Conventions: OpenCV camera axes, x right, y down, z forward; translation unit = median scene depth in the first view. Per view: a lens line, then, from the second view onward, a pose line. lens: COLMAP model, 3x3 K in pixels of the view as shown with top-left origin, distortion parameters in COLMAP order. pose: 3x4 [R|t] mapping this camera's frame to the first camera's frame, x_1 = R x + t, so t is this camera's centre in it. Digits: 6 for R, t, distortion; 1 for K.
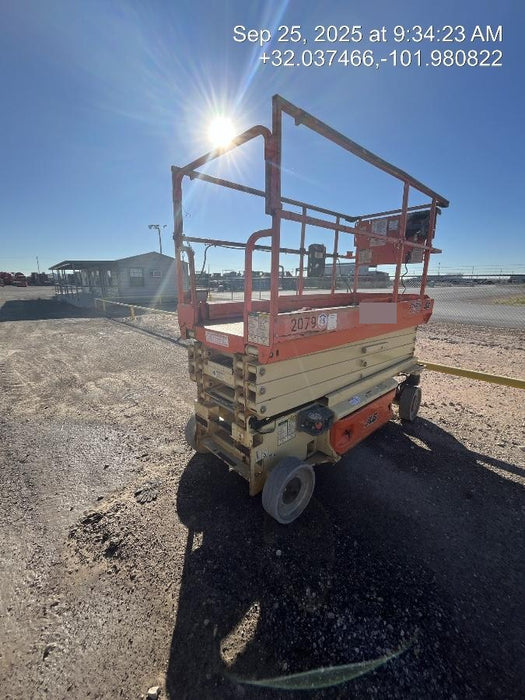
lens RADIAL K [[280.5, 0, 264.8], [0, 280.5, 352.0], [0, 0, 1]] dist [0.000656, -0.000968]
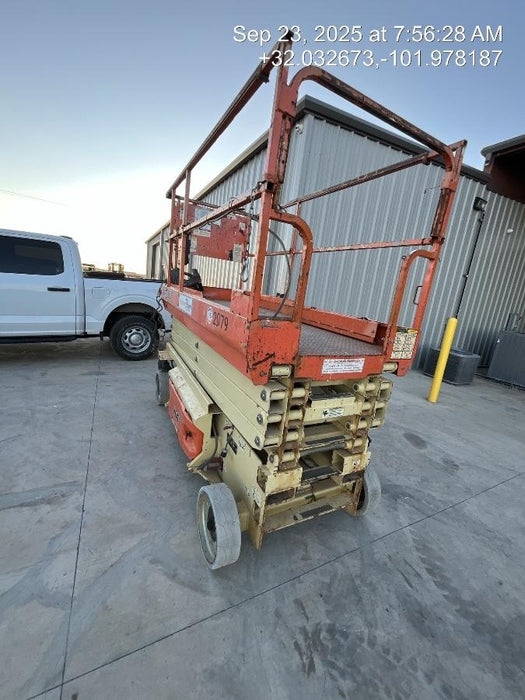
lens RADIAL K [[280.5, 0, 258.1], [0, 280.5, 351.0], [0, 0, 1]] dist [0.000656, -0.000968]
pose [[0.269262, -0.190236, 0.944091, -0.911783], [0.111073, 0.979889, 0.165770, -0.229447], [-0.956640, 0.060227, 0.284977, 0.978500]]
